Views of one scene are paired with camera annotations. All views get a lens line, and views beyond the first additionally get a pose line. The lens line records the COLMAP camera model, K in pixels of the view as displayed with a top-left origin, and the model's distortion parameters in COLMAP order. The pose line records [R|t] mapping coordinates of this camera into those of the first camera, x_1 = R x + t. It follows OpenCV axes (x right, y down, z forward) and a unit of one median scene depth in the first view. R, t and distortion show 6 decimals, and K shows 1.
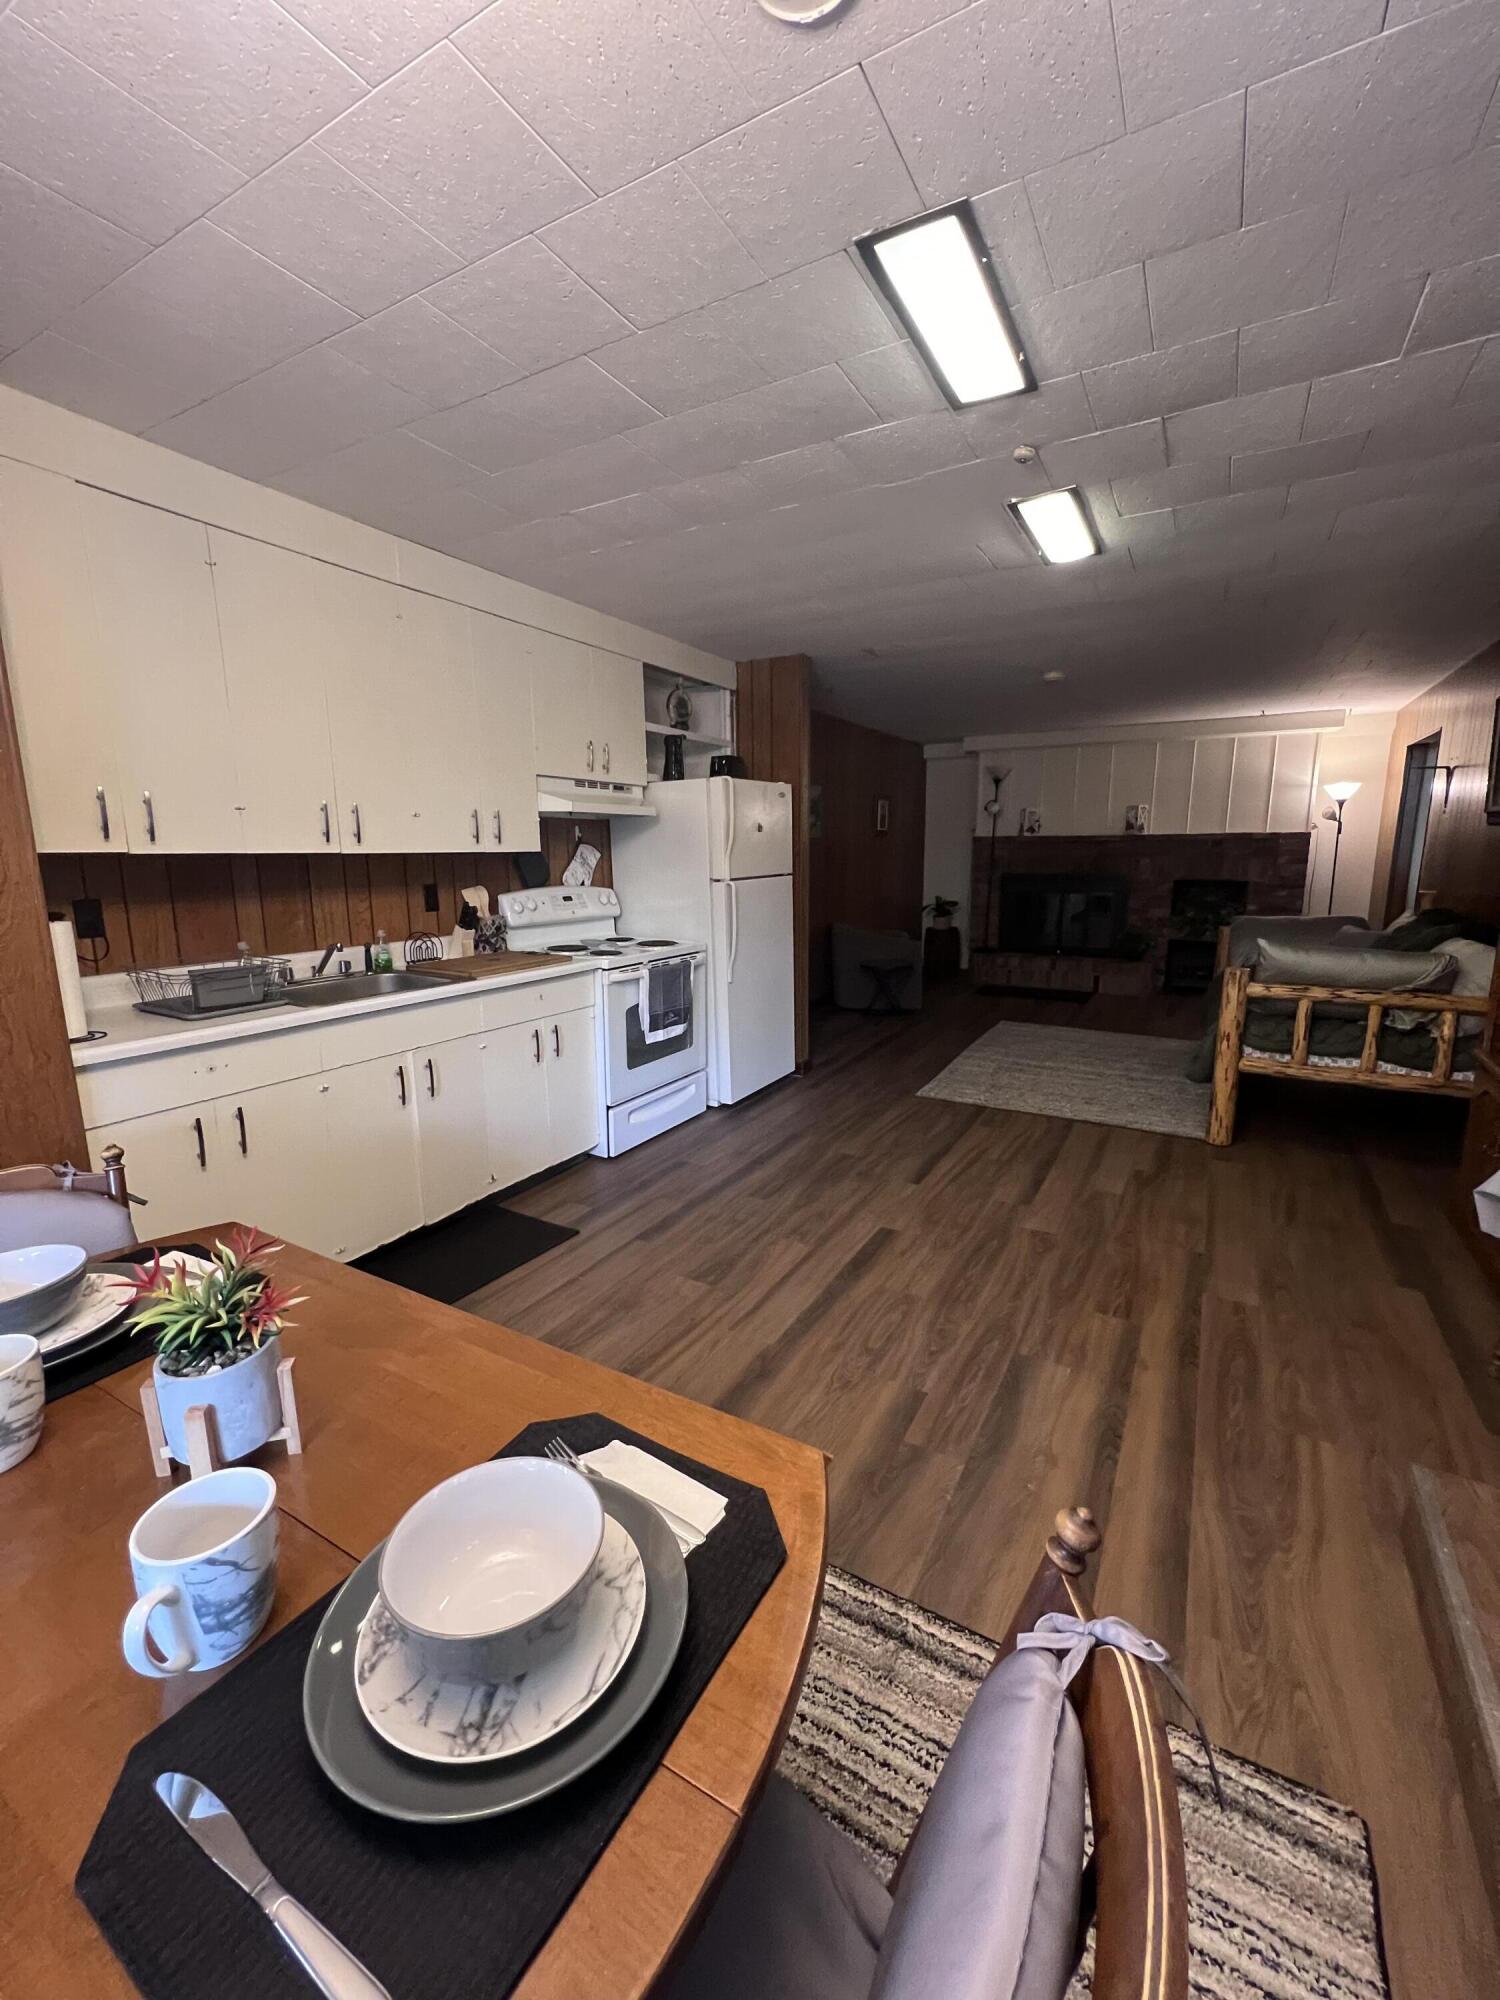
lens RADIAL K [[804.2, 0, 753.6], [0, 804.2, 995.6], [0, 0, 1]] dist [0.008494, 0.000042]
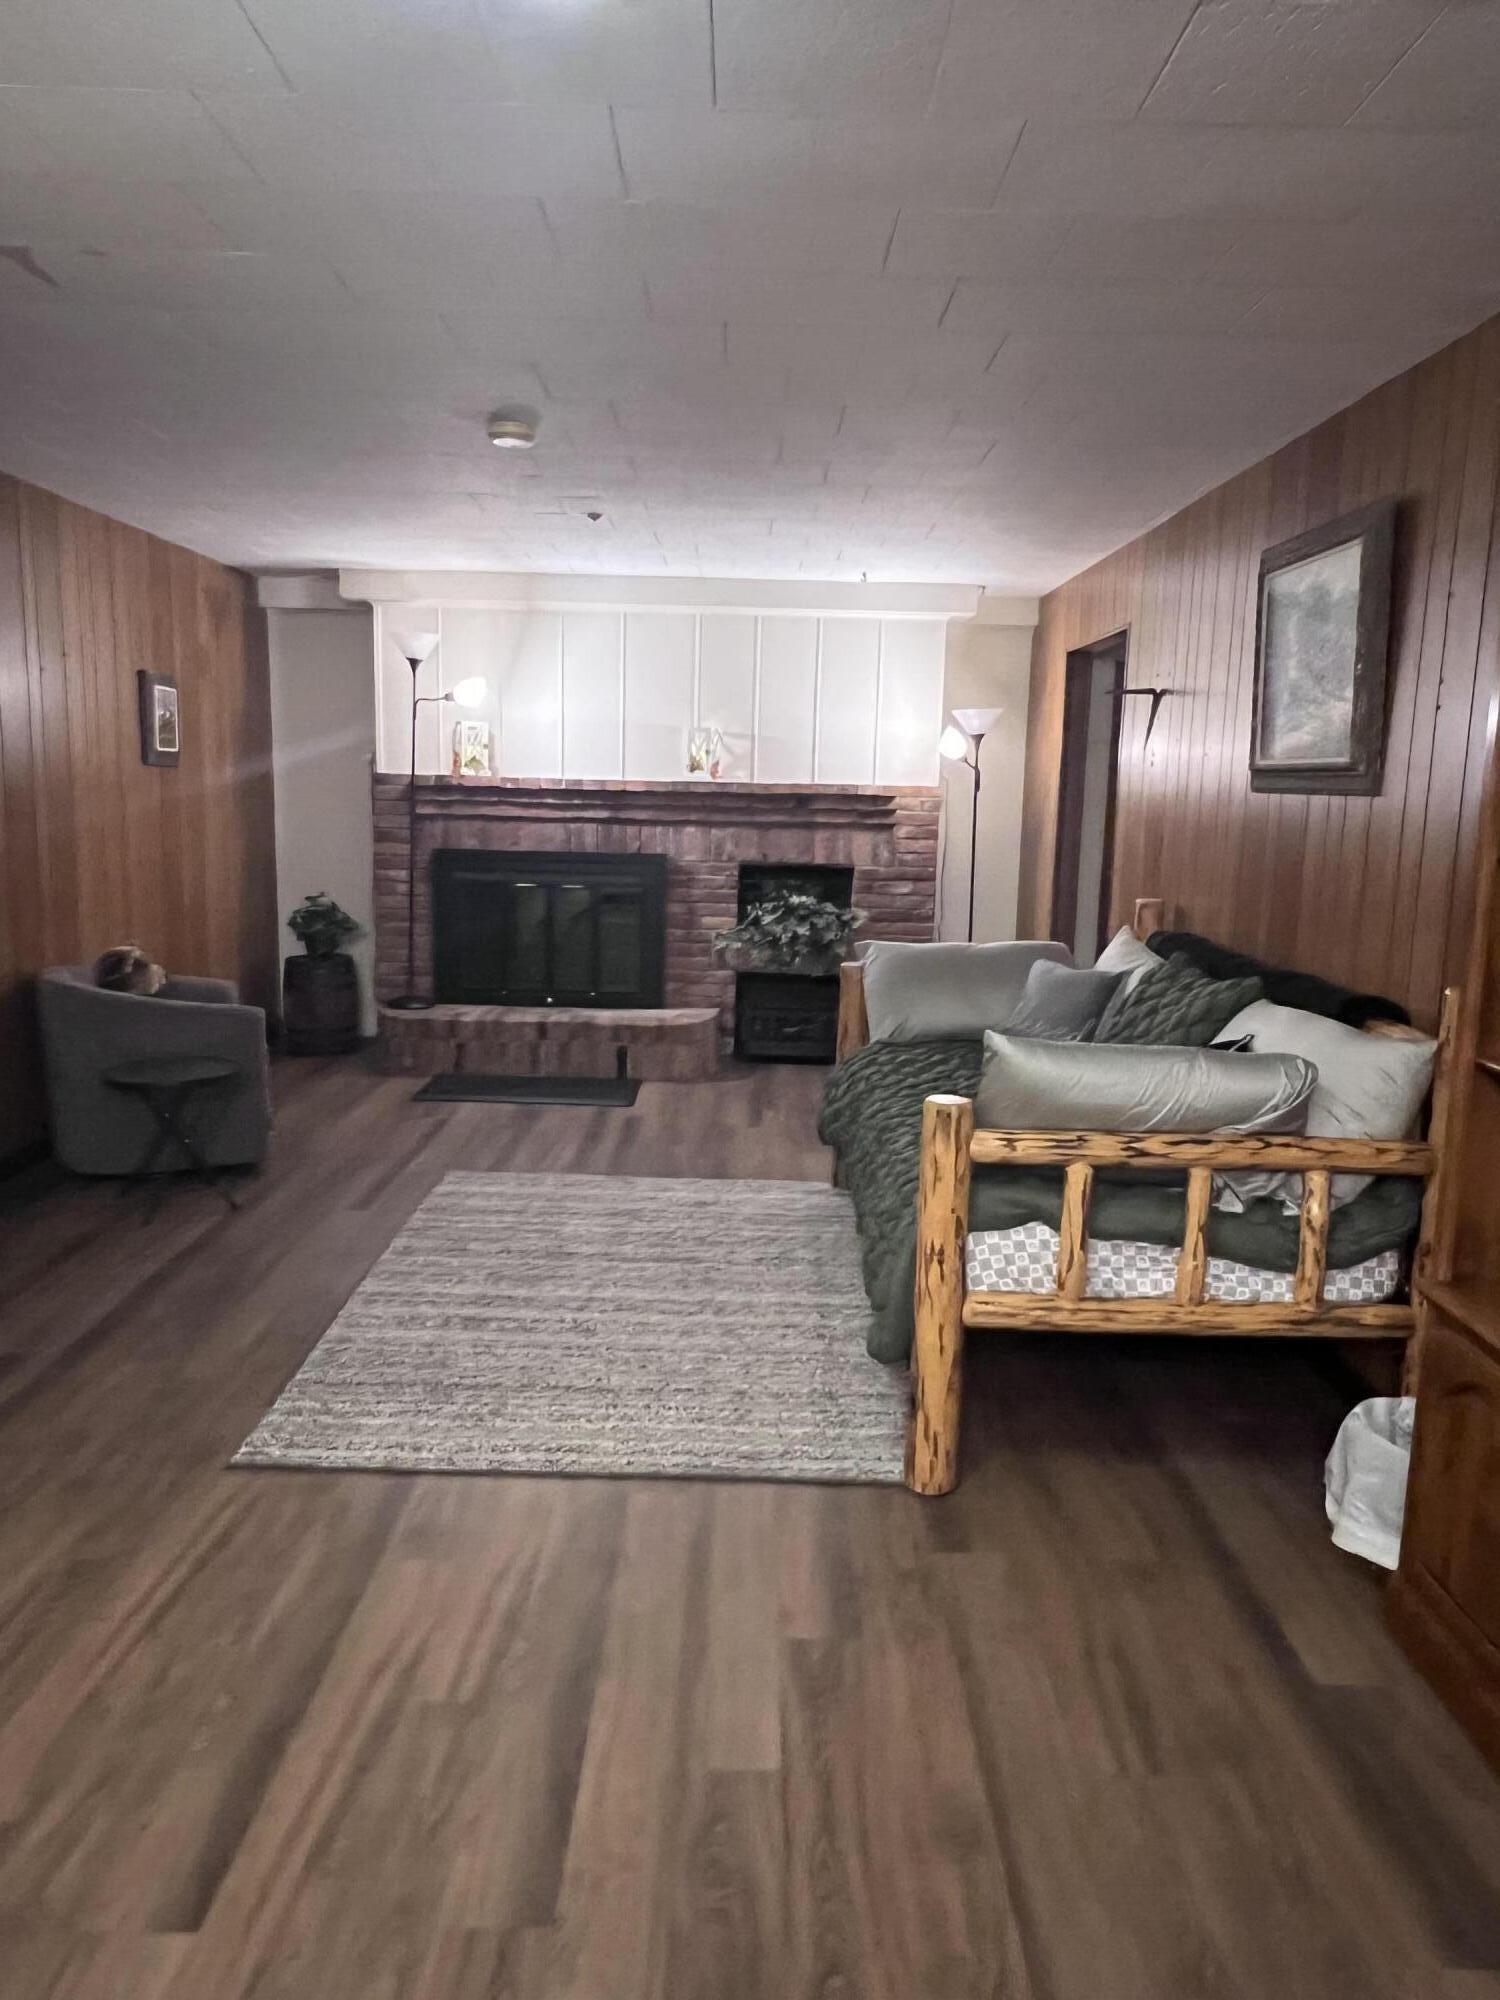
lens RADIAL K [[1319.6, 0, 760.5], [0, 1319.6, 994.5], [0, 0, 1]] dist [0.003393, -0.000254]
pose [[0.862517, -0.053377, 0.503205, 0.133451], [0.065334, 0.997845, -0.006140, -0.086402], [-0.501793, 0.038172, 0.864145, 0.383820]]
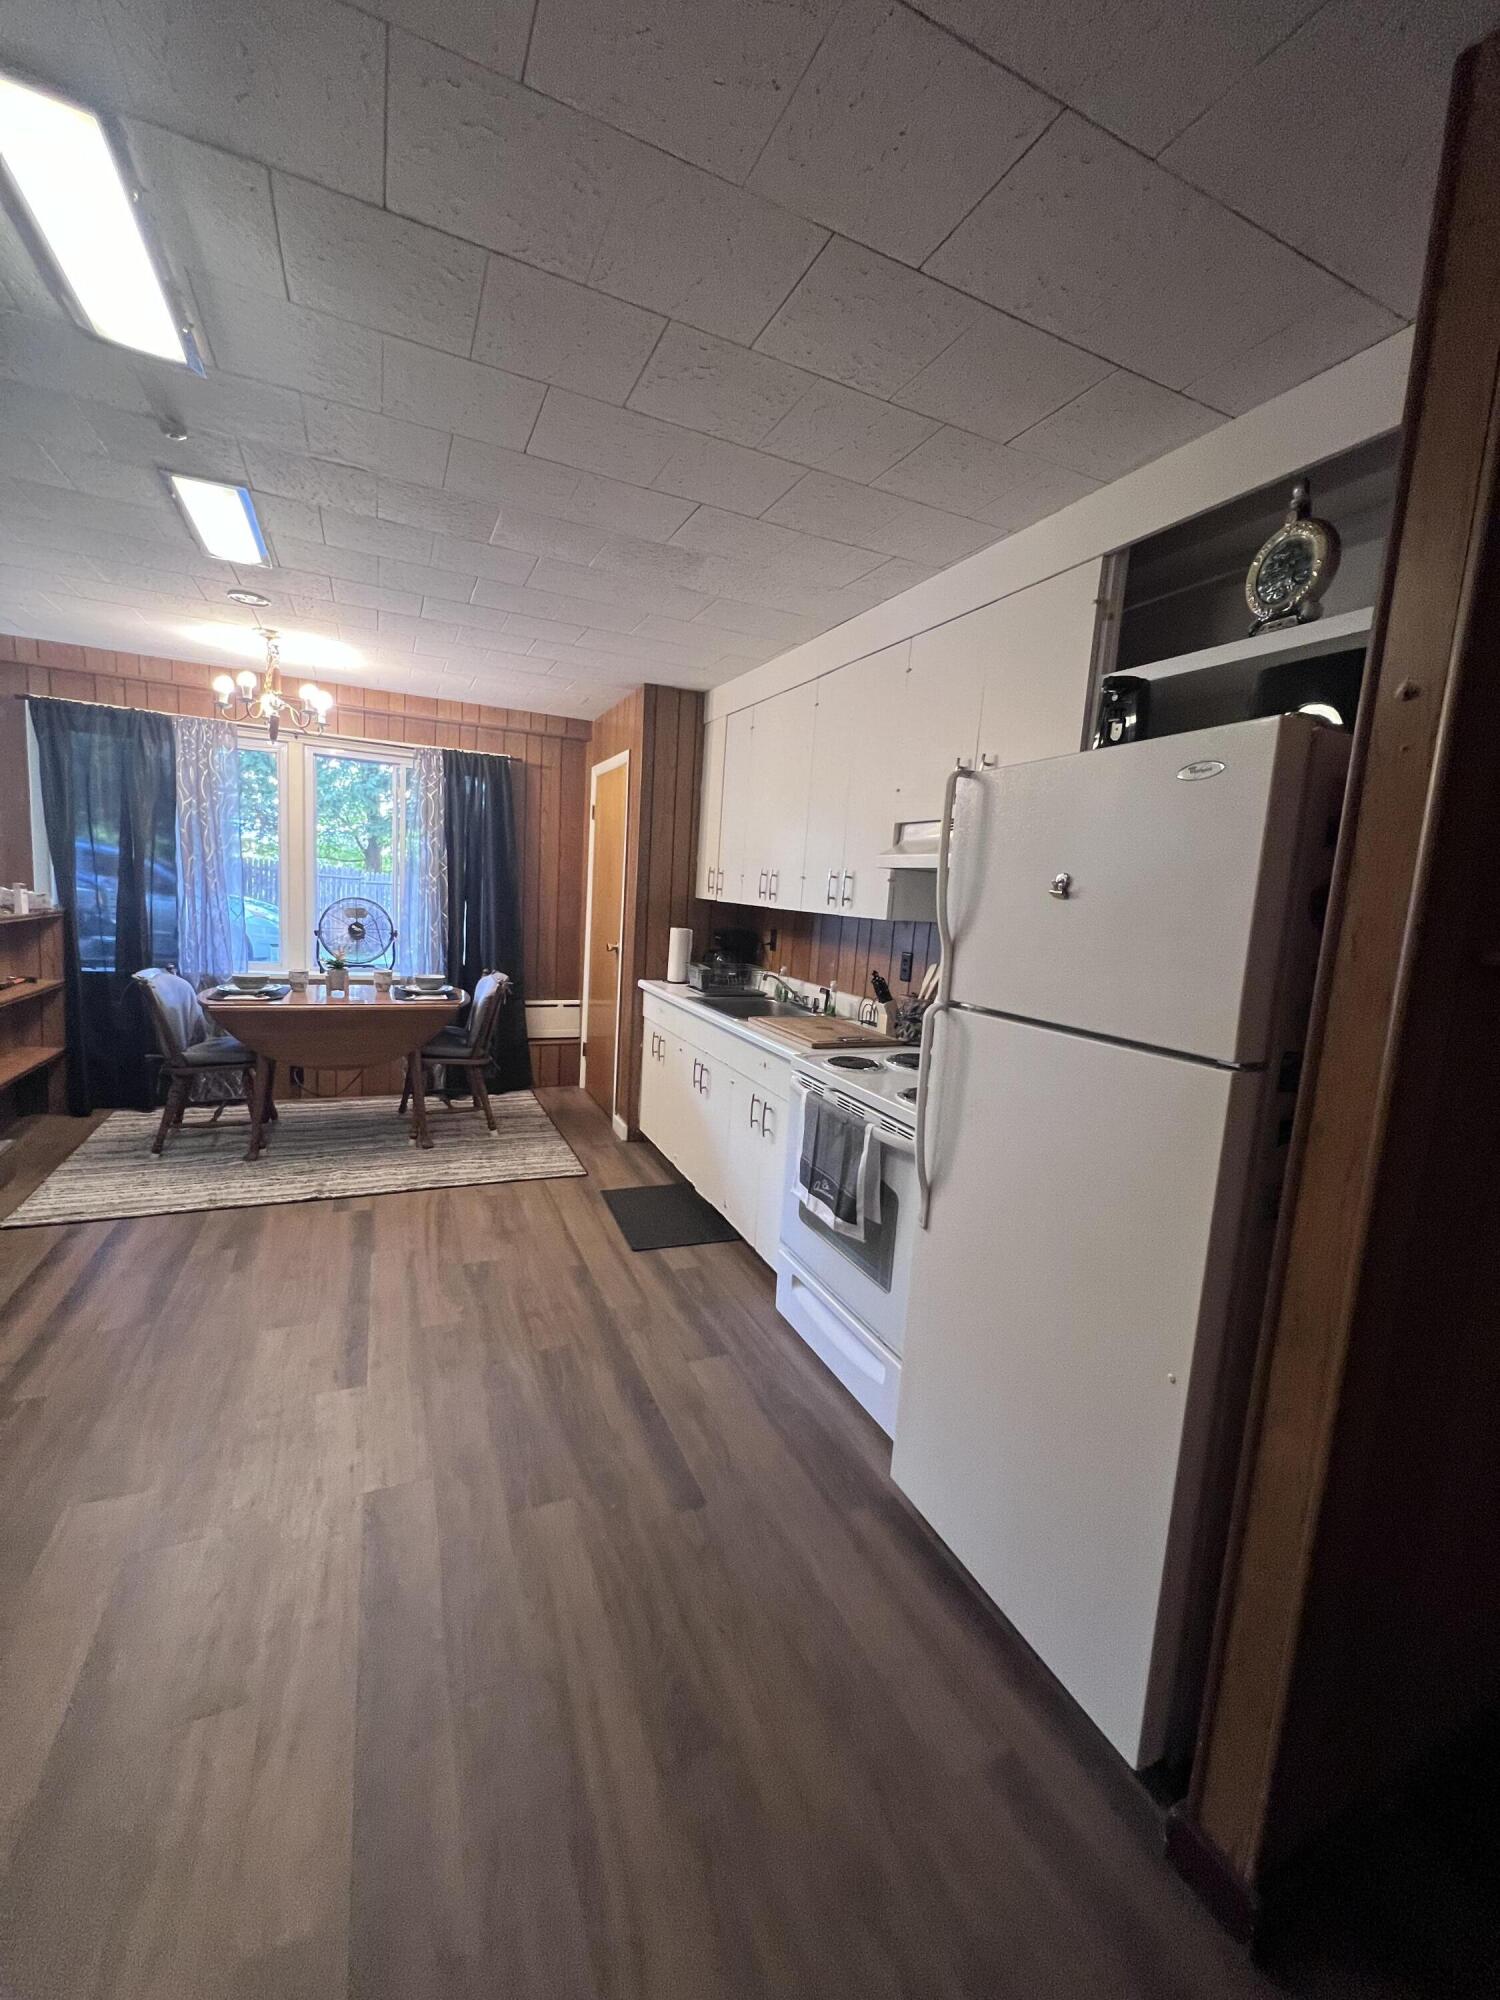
lens RADIAL K [[804.2, 0, 748.2], [0, 804.2, 995.5], [0, 0, 1]] dist [0.008494, 0.000042]
pose [[-0.586735, 0.072865, -0.806494, 0.412589], [-0.199828, 0.952115, 0.231399, -0.239822], [0.784736, 0.296930, -0.544079, 1.229169]]
